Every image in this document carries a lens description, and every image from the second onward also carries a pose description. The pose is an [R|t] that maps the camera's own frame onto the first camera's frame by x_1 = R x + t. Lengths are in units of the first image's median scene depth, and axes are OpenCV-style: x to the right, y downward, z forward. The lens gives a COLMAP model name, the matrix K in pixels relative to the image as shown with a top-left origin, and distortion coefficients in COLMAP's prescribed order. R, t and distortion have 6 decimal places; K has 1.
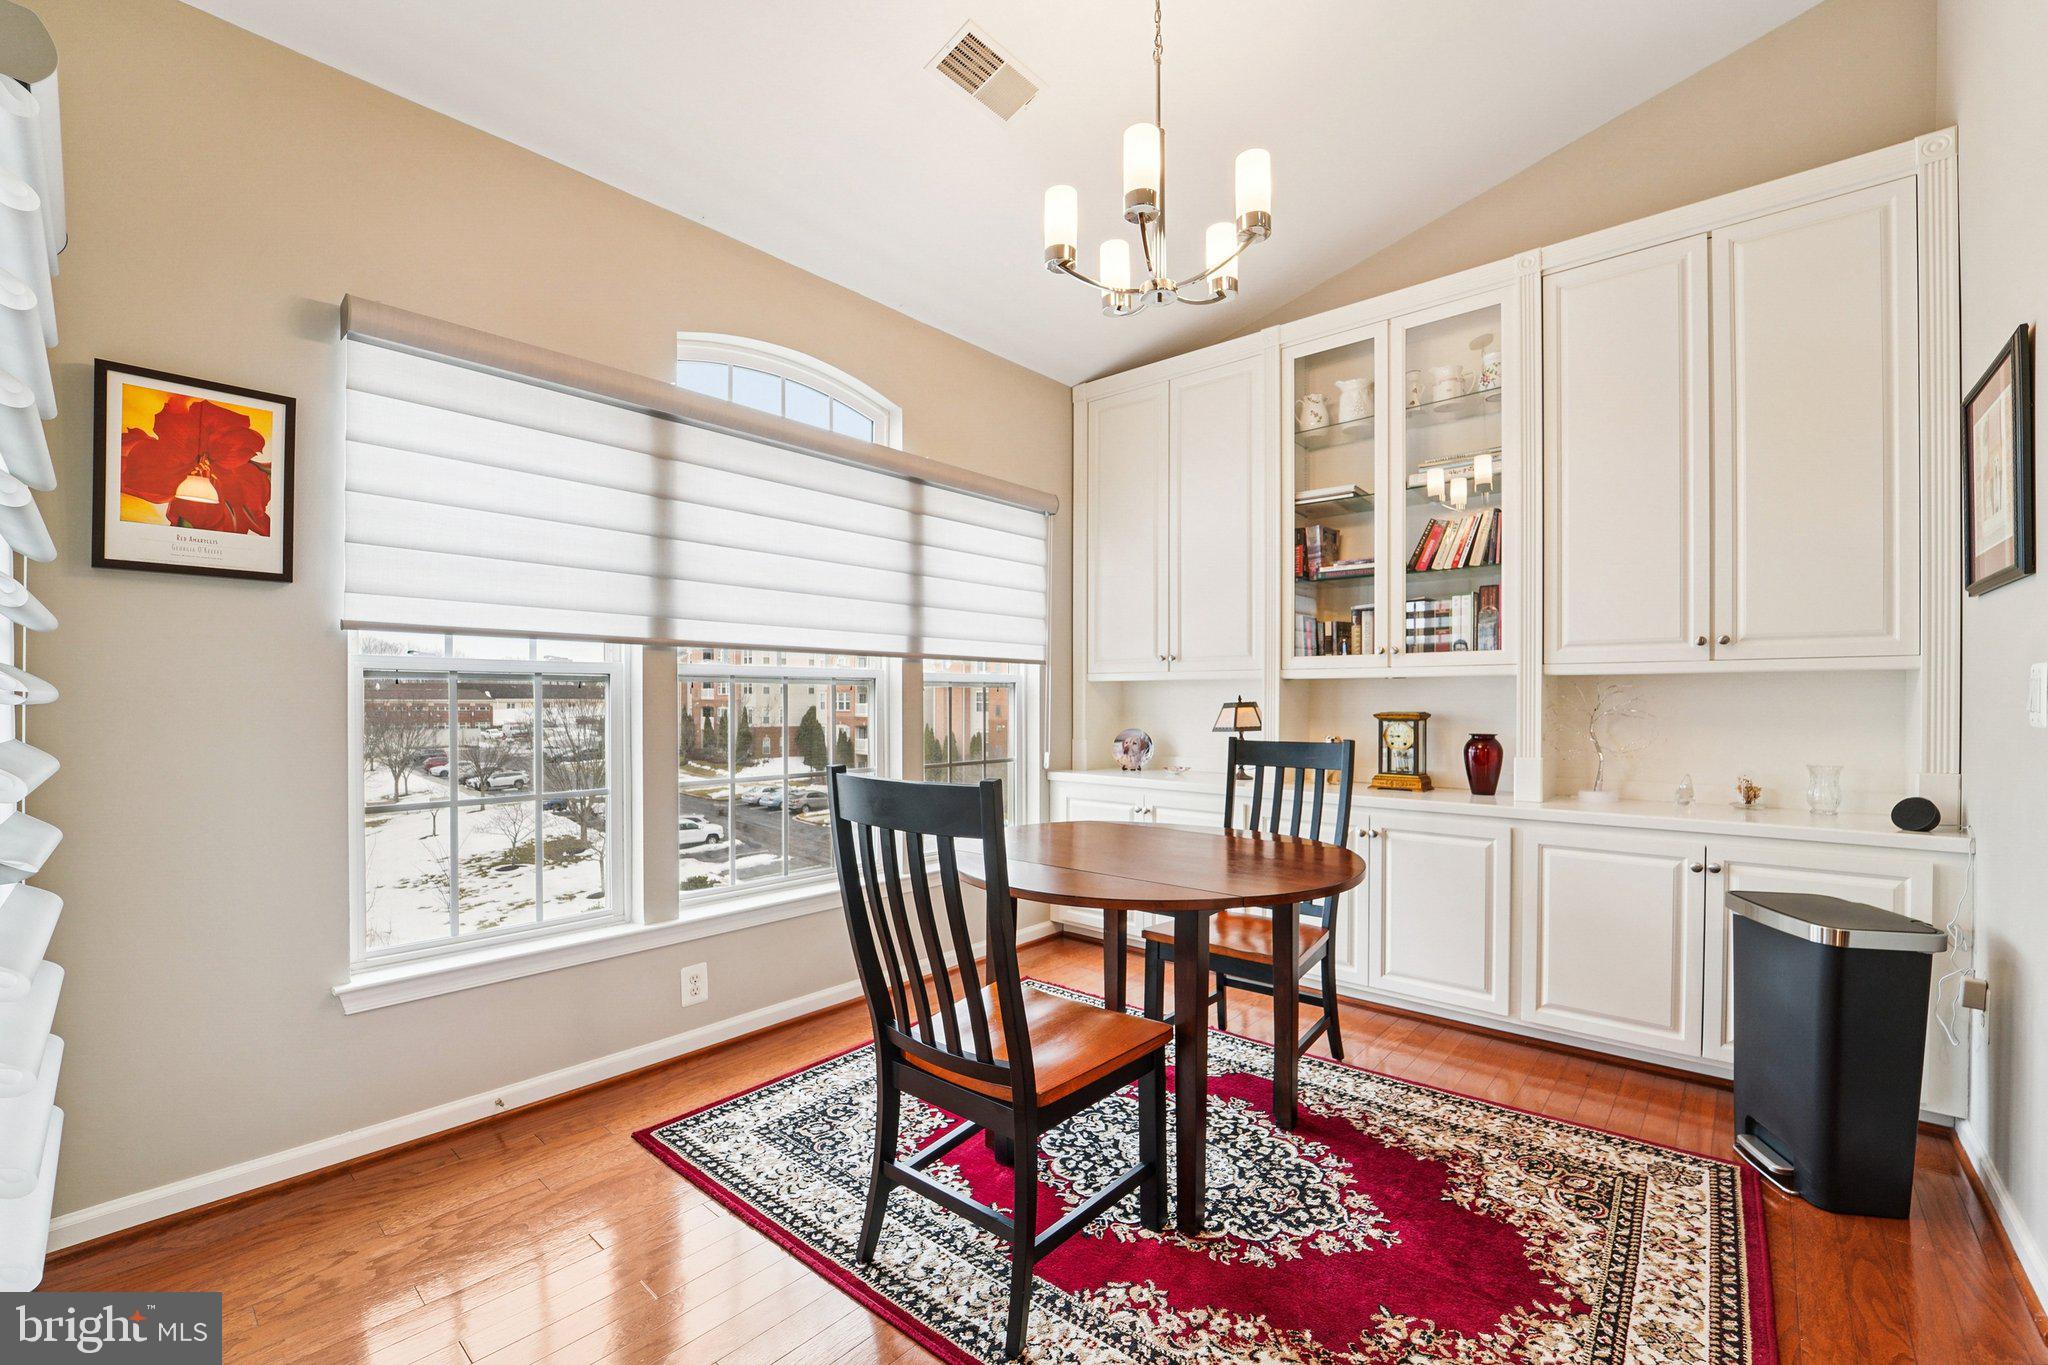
lens RADIAL K [[843.5, 0, 1030.4], [0, 843.5, 697.6], [0, 0, 1]] dist [-0.025140, 0.001418]
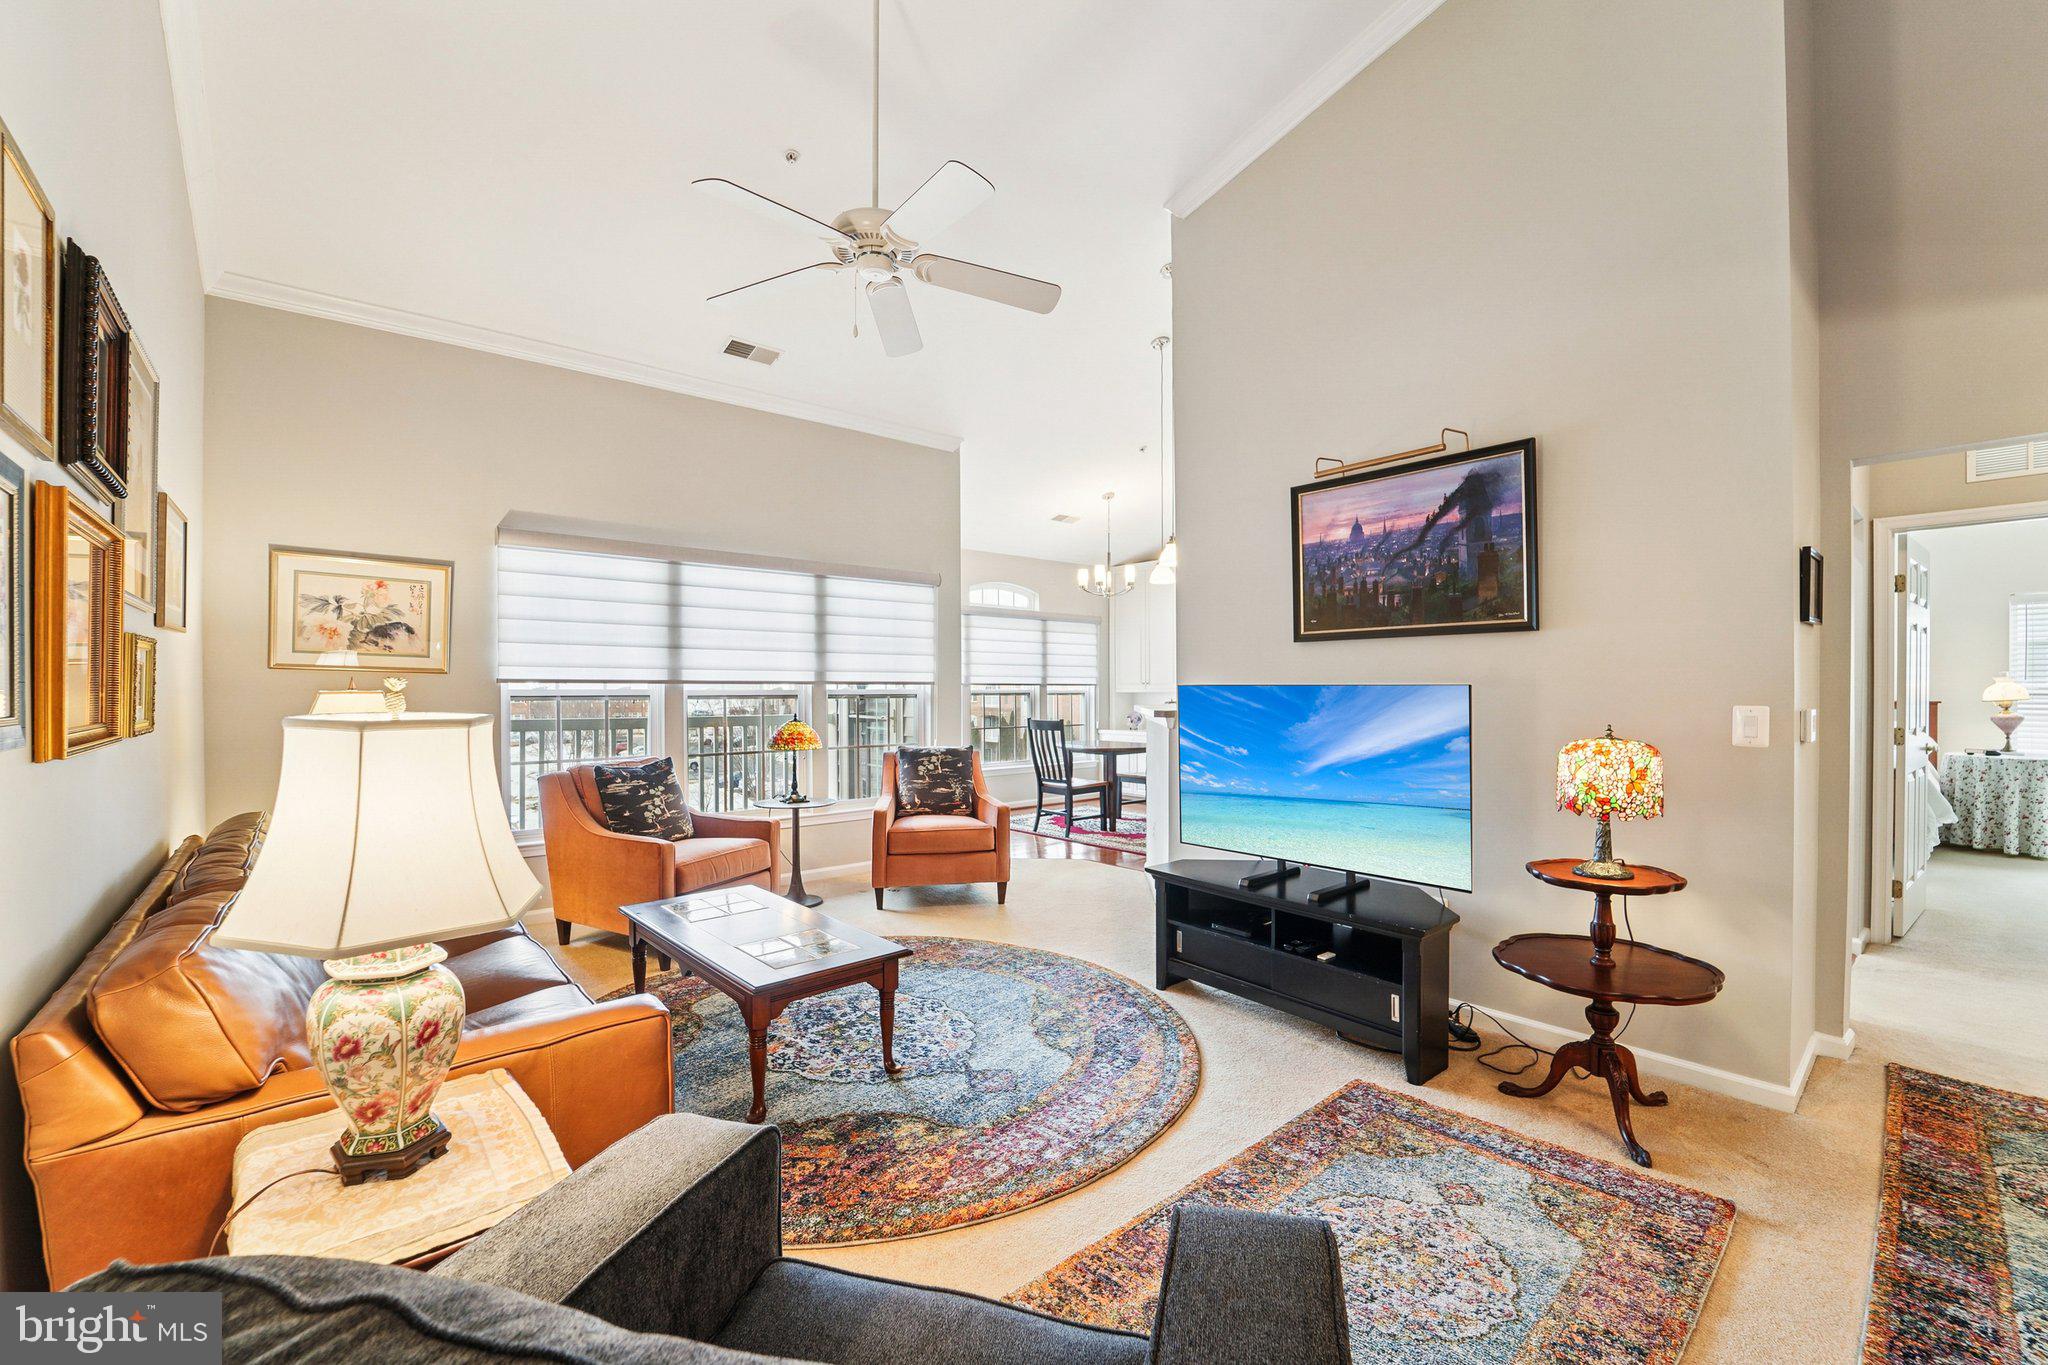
lens RADIAL K [[843.5, 0, 1033.2], [0, 843.5, 690.1], [0, 0, 1]] dist [-0.025140, 0.001418]
pose [[0.990275, -0.004482, -0.139051, 0.299006], [0.004371, 0.999990, -0.001107, -0.041546], [0.139055, 0.000488, 0.990285, -2.463770]]
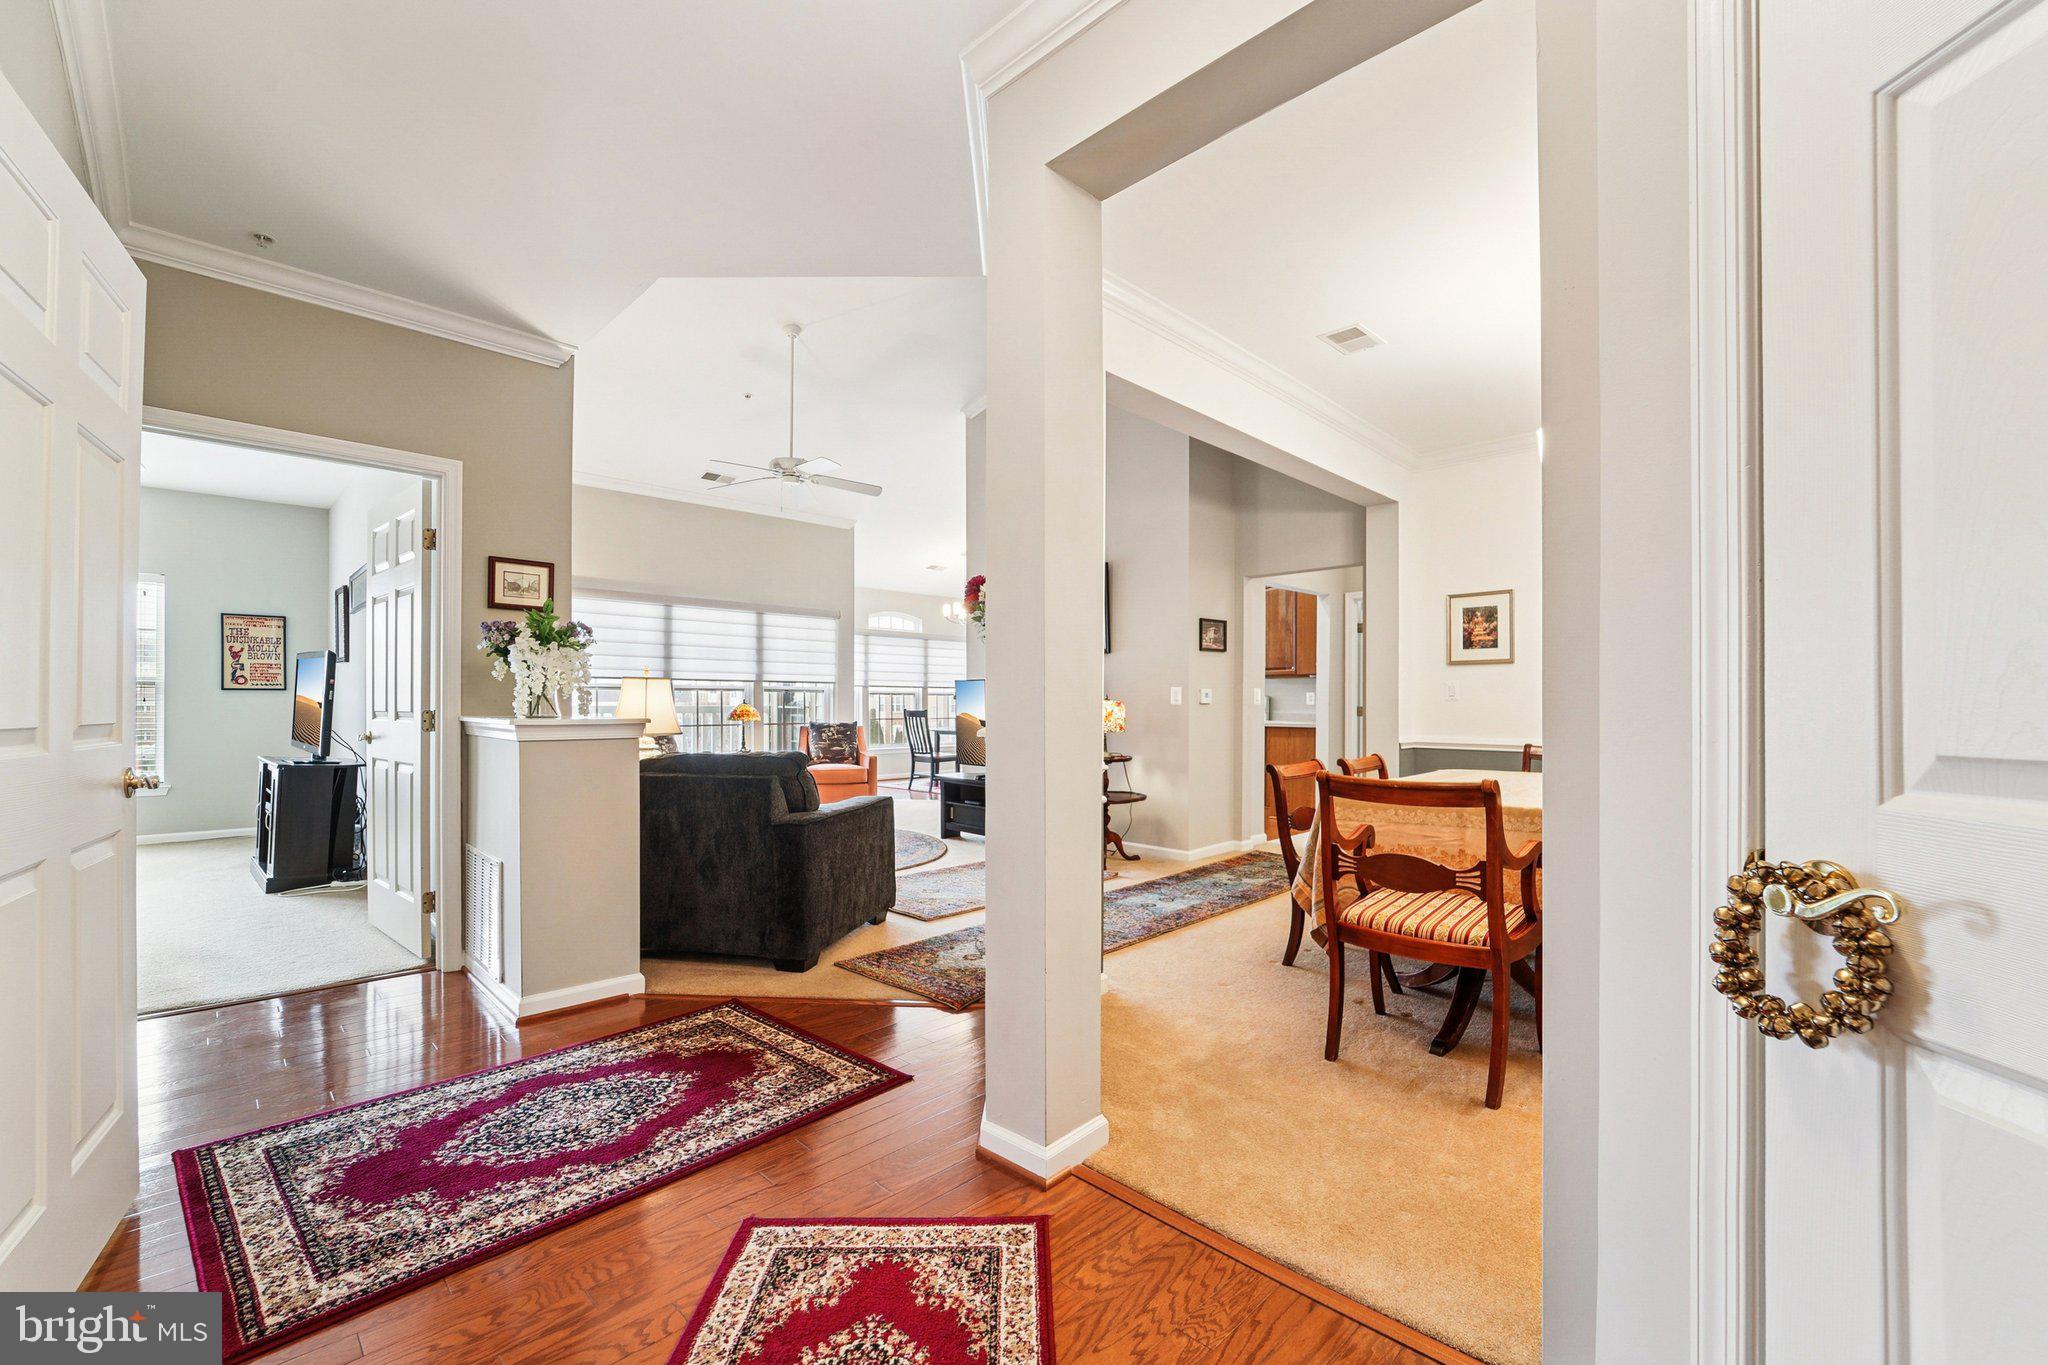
lens RADIAL K [[843.5, 0, 1042.3], [0, 843.5, 696.4], [0, 0, 1]] dist [-0.025140, 0.001418]
pose [[0.998646, -0.001673, -0.051998, 0.815535], [0.001221, 0.999961, -0.008731, 0.034110], [0.052011, 0.008656, 0.998609, -3.838309]]
